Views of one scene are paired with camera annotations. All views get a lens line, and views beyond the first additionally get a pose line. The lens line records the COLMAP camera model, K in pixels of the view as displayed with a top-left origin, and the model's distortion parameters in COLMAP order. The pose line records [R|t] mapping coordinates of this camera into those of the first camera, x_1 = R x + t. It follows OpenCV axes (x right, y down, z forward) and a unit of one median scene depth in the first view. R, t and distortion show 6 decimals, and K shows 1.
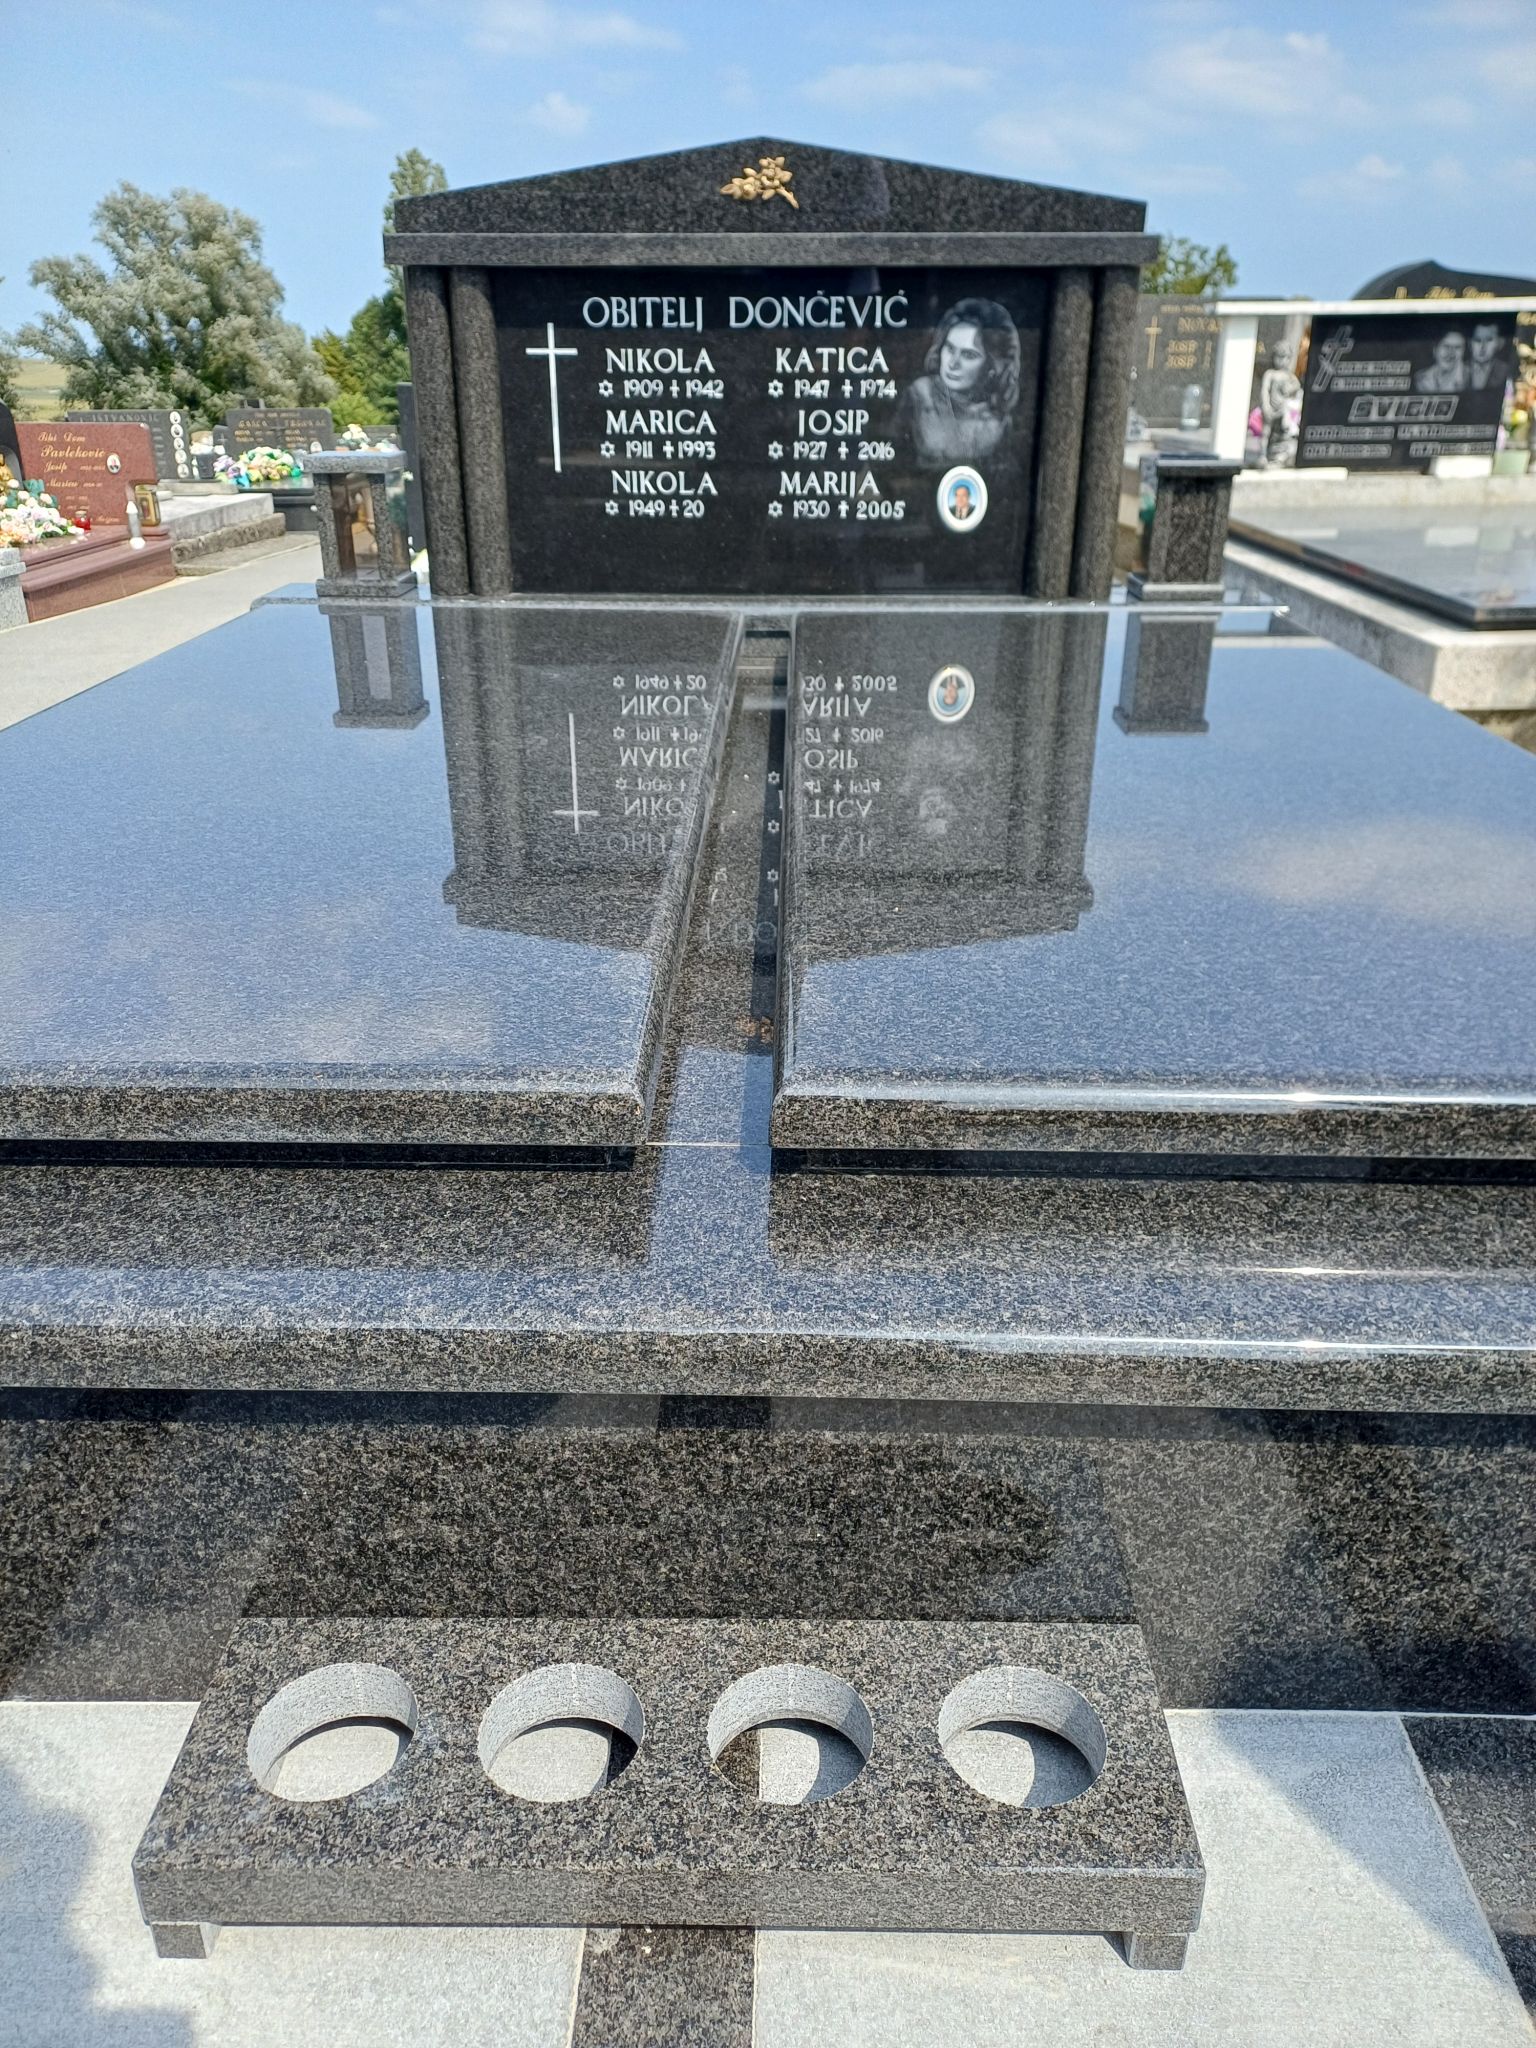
lens RADIAL K [[1518.4, 0, 768.0], [0, 1518.4, 1024.0], [0, 0, 1]] dist [0.090649, -0.136085]
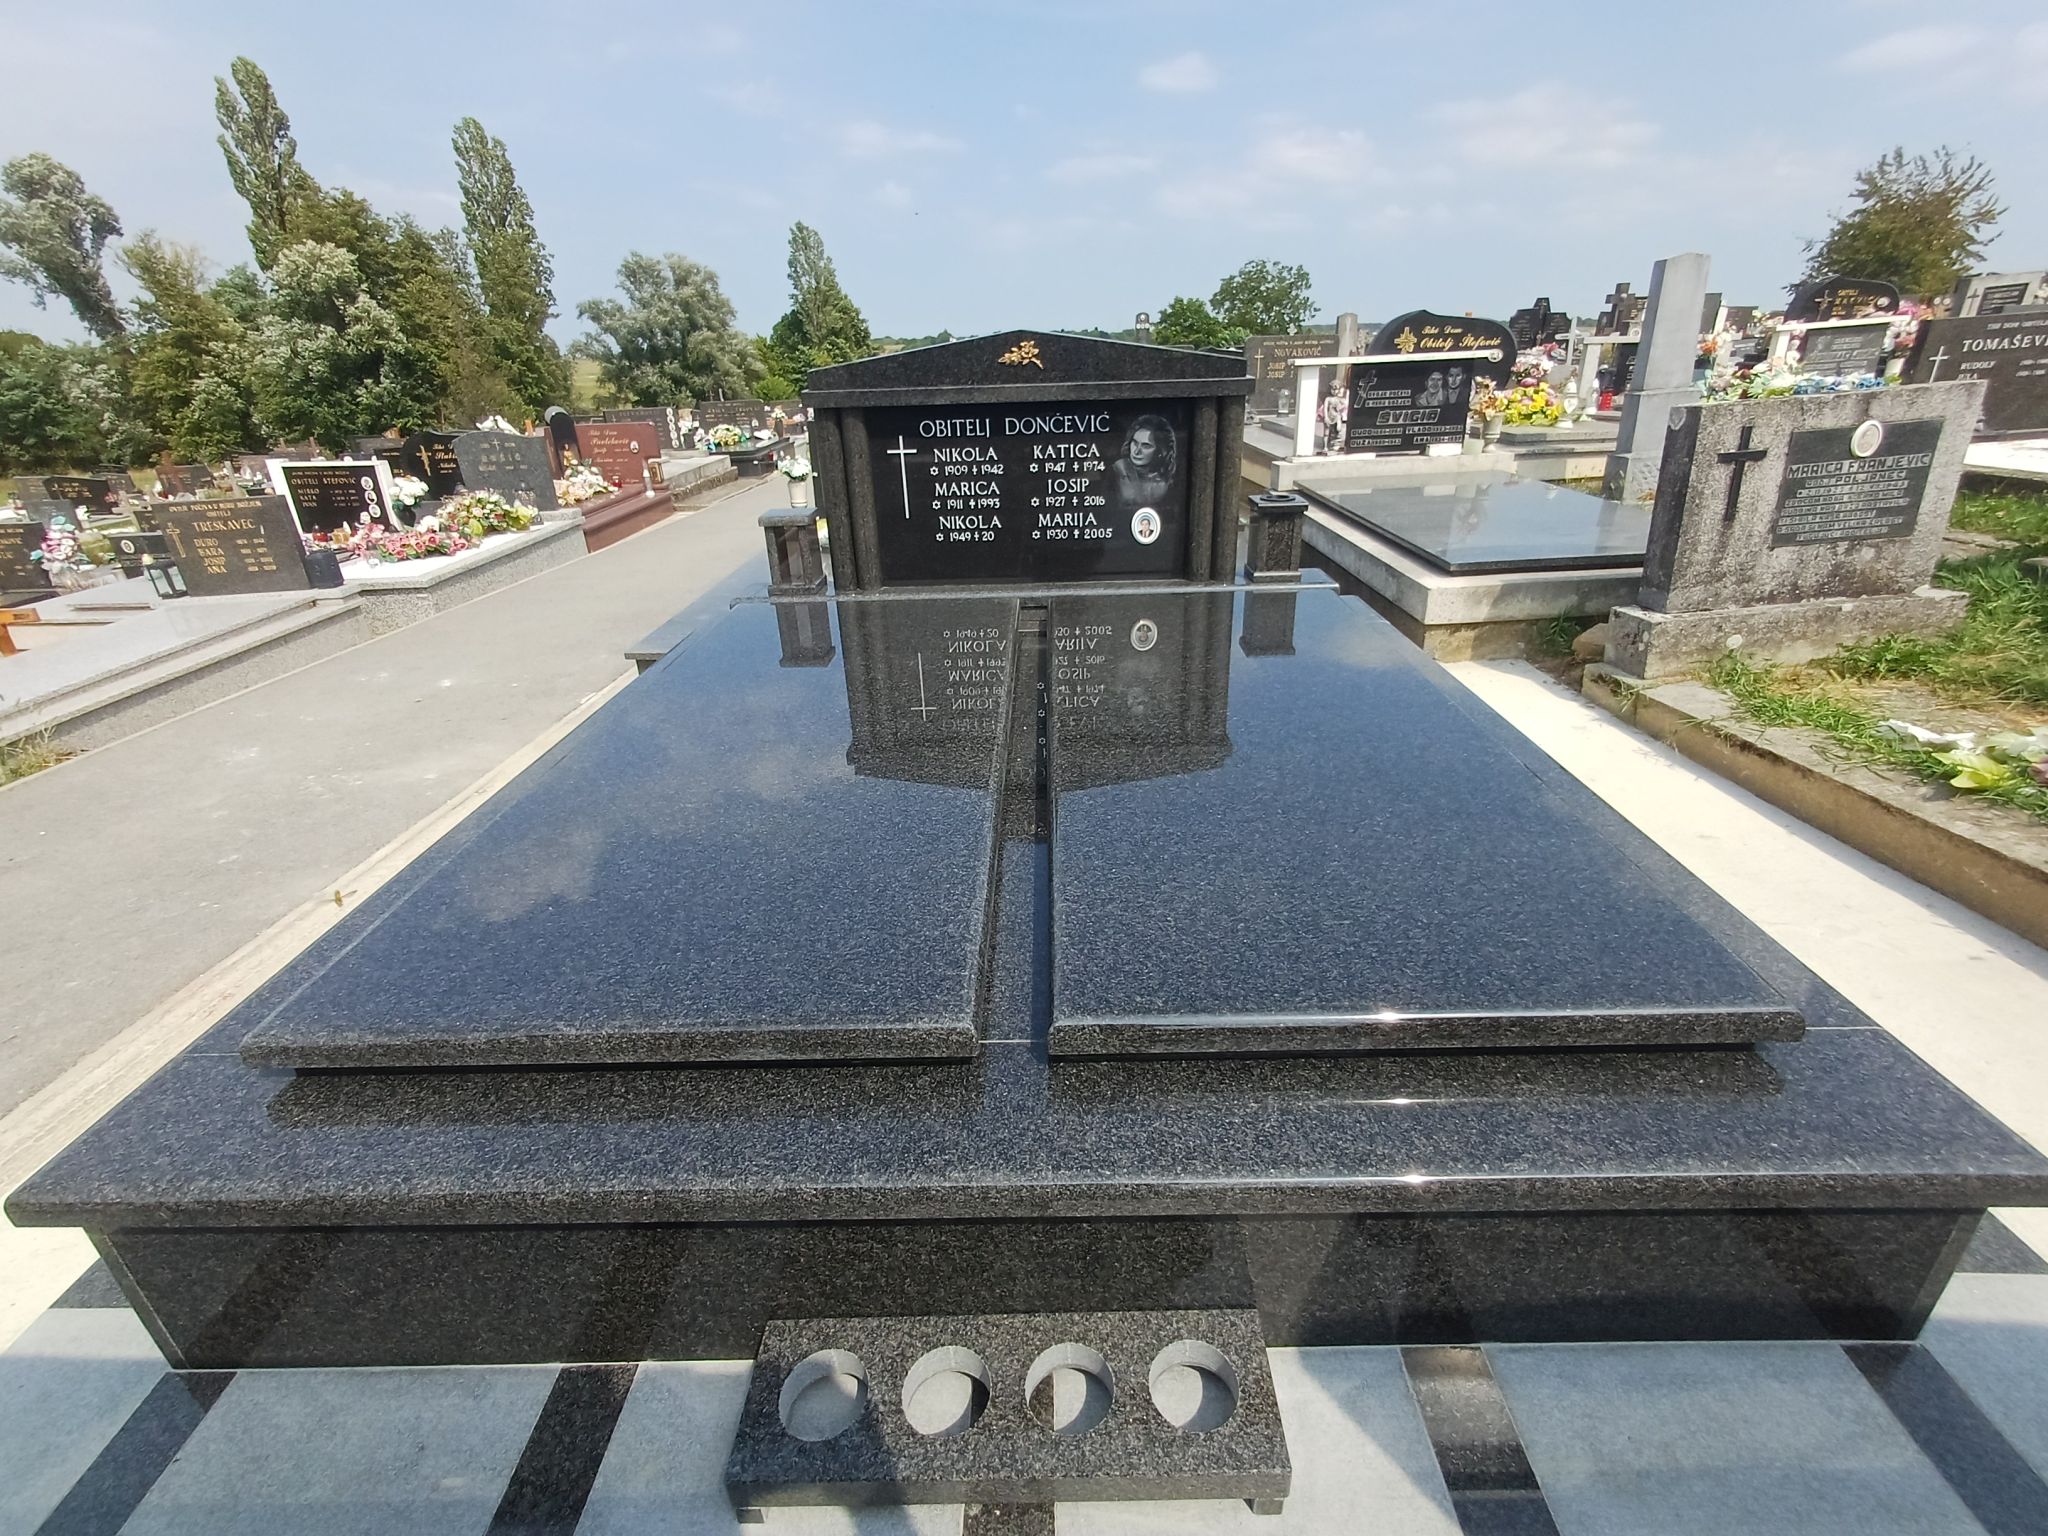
lens RADIAL K [[933.2, 0, 1046.5], [0, 933.2, 766.6], [0, 0, 1]] dist [0.000092, -0.000443]
pose [[0.999362, -0.035418, 0.004545, 0.002450], [0.035367, 0.999316, 0.010839, -0.094202], [-0.004926, -0.010672, 0.999931, -0.037140]]
